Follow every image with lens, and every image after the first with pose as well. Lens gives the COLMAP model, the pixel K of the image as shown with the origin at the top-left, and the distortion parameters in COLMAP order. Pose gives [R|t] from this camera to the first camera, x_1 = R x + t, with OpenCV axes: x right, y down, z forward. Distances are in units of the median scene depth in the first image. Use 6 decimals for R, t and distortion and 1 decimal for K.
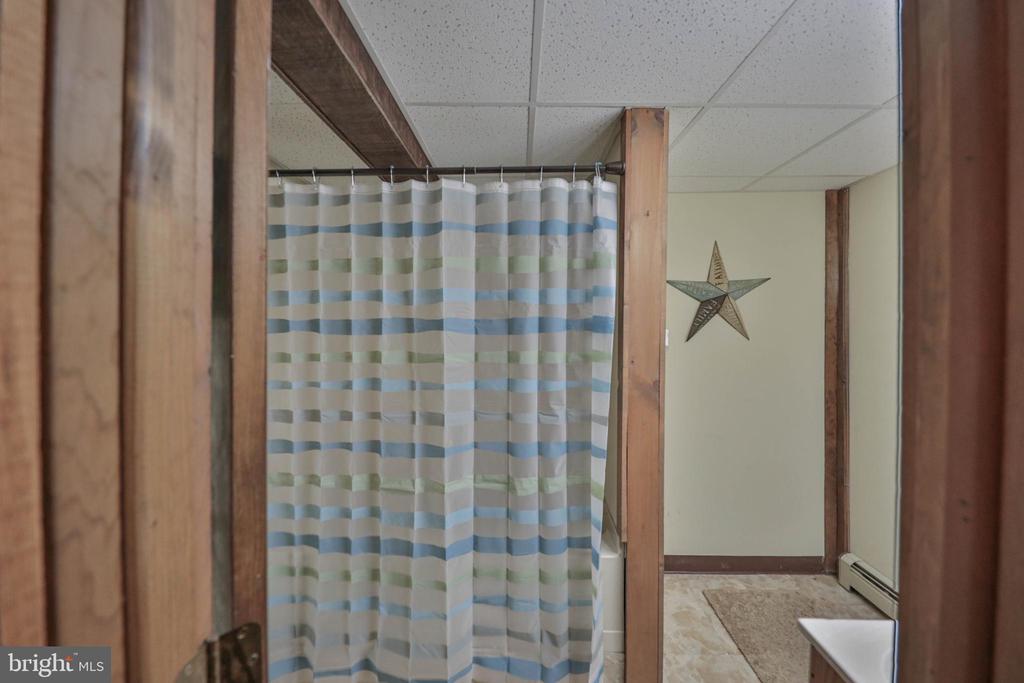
lens RADIAL K [[349.6, 0, 508.0], [0, 349.6, 340.6], [0, 0, 1]] dist [0.002228, -0.003835]
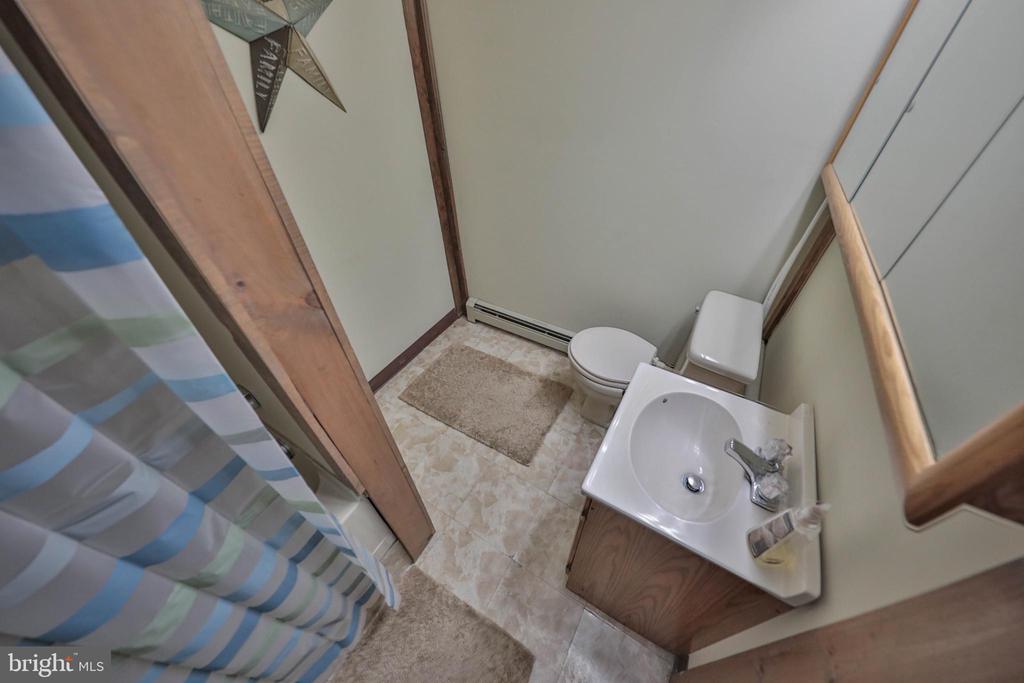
lens RADIAL K [[349.6, 0, 508.0], [0, 349.6, 340.6], [0, 0, 1]] dist [0.002228, -0.003835]
pose [[0.456950, -0.603243, 0.653678, 0.123203], [0.067419, 0.756264, 0.650784, -0.089008], [-0.886934, -0.253305, 0.386245, 0.352603]]
